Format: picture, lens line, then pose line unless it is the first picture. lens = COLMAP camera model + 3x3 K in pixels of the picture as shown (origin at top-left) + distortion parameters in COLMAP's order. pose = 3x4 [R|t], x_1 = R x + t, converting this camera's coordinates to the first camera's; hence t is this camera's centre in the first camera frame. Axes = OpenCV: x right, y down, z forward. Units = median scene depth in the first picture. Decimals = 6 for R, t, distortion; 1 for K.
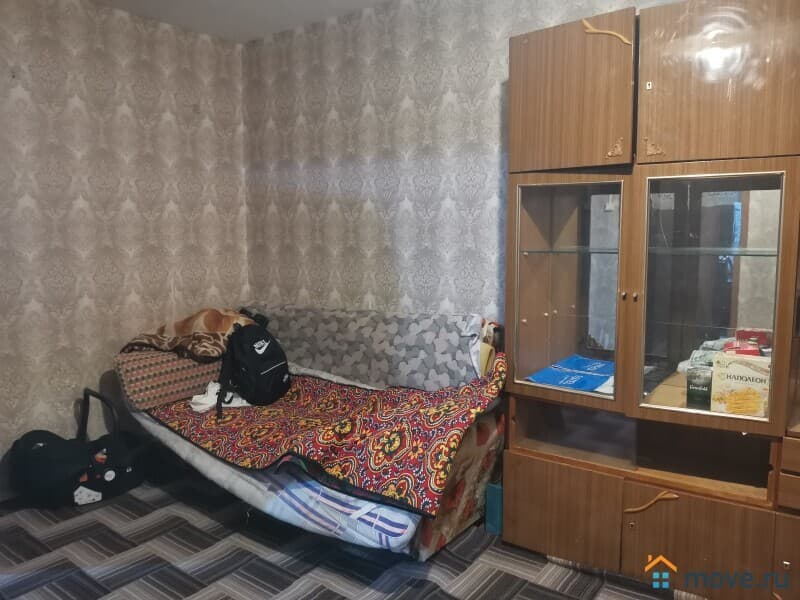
lens RADIAL K [[638.1, 0, 400.0], [0, 638.1, 300.0], [0, 0, 1]] dist [0.003360, -0.087591]
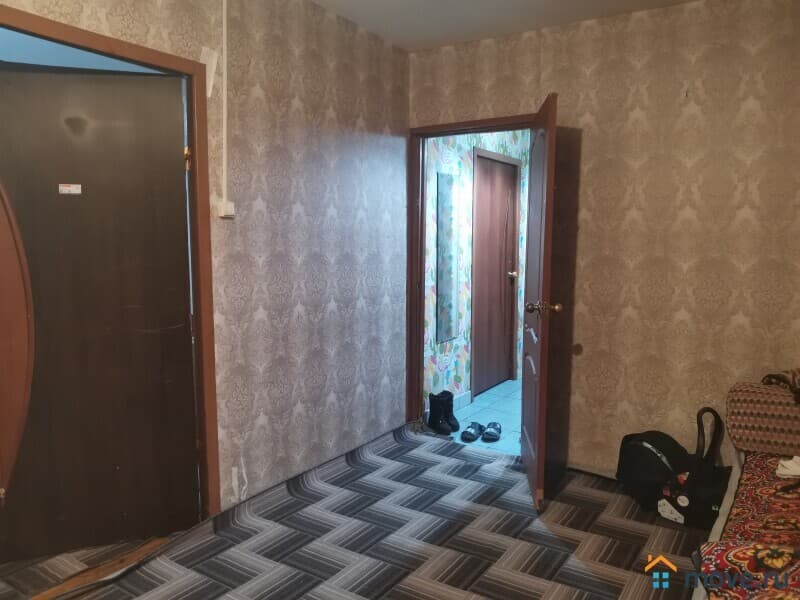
lens RADIAL K [[605.4, 0, 397.1], [0, 605.4, 303.5], [0, 0, 1]] dist [-0.044347, -0.001734]
pose [[0.041001, 0.096558, -0.994482, 0.379001], [-0.109986, 0.989707, 0.091560, -0.048417], [0.993087, 0.105625, 0.051199, 0.499930]]
